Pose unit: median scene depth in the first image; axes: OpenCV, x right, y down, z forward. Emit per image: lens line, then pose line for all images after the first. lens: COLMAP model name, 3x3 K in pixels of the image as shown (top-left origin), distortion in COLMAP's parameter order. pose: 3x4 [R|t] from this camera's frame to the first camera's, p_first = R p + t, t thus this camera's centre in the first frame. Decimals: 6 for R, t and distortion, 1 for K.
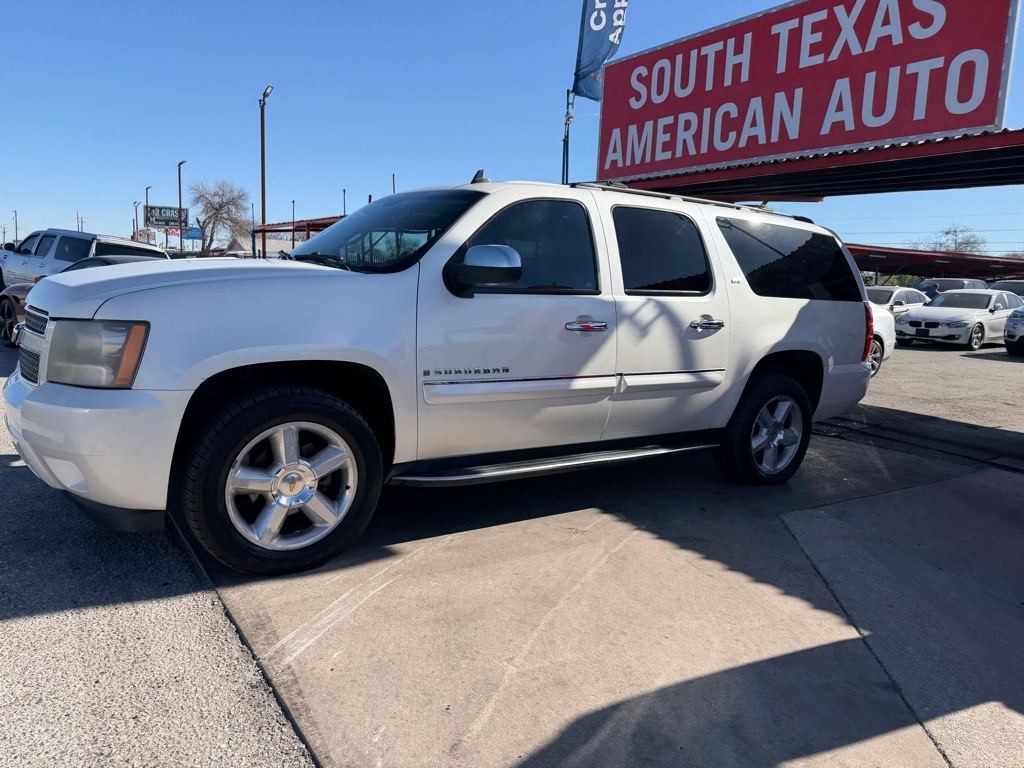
lens RADIAL K [[725.9, 0, 509.2], [0, 725.9, 384.6], [0, 0, 1]] dist [0.020556, -0.029477]
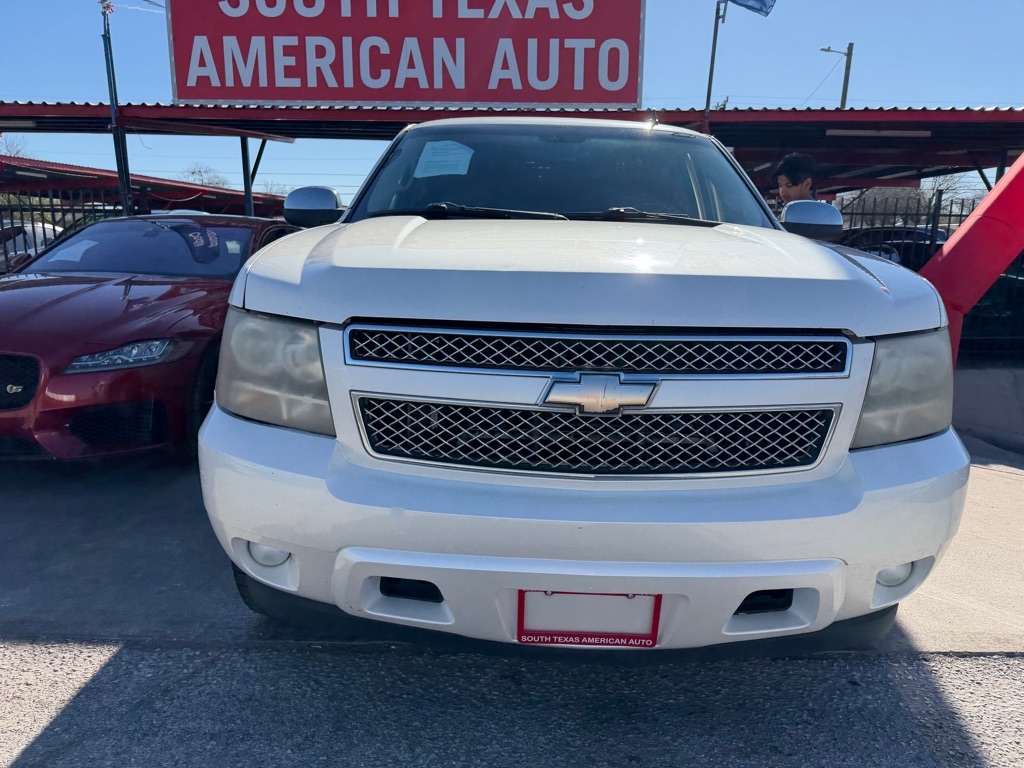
lens RADIAL K [[725.9, 0, 516.3], [0, 725.9, 386.5], [0, 0, 1]] dist [0.020556, -0.029477]
pose [[0.564540, -0.197595, 0.801405, -0.542963], [0.129148, 0.980110, 0.150680, -0.076445], [-0.815239, 0.018435, 0.578831, 0.389998]]
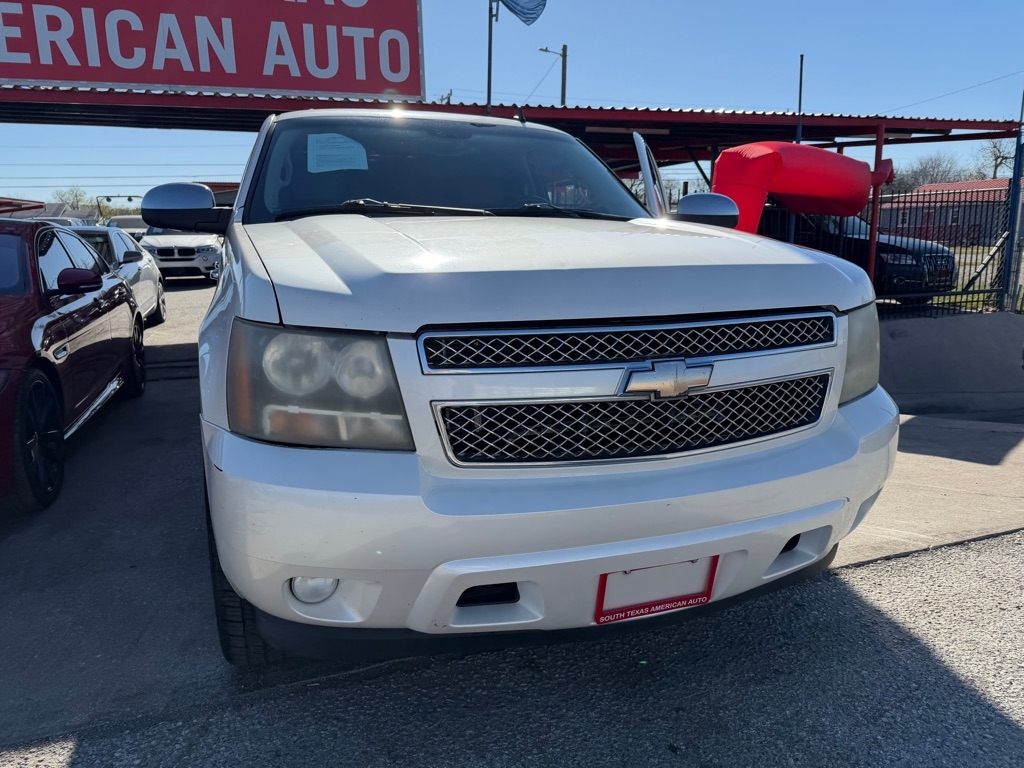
lens RADIAL K [[725.9, 0, 517.3], [0, 725.9, 389.1], [0, 0, 1]] dist [0.020556, -0.029477]
pose [[0.235518, -0.251396, 0.938792, -0.591260], [0.164020, 0.962391, 0.216567, -0.095454], [-0.957929, 0.102976, 0.267895, 0.486860]]
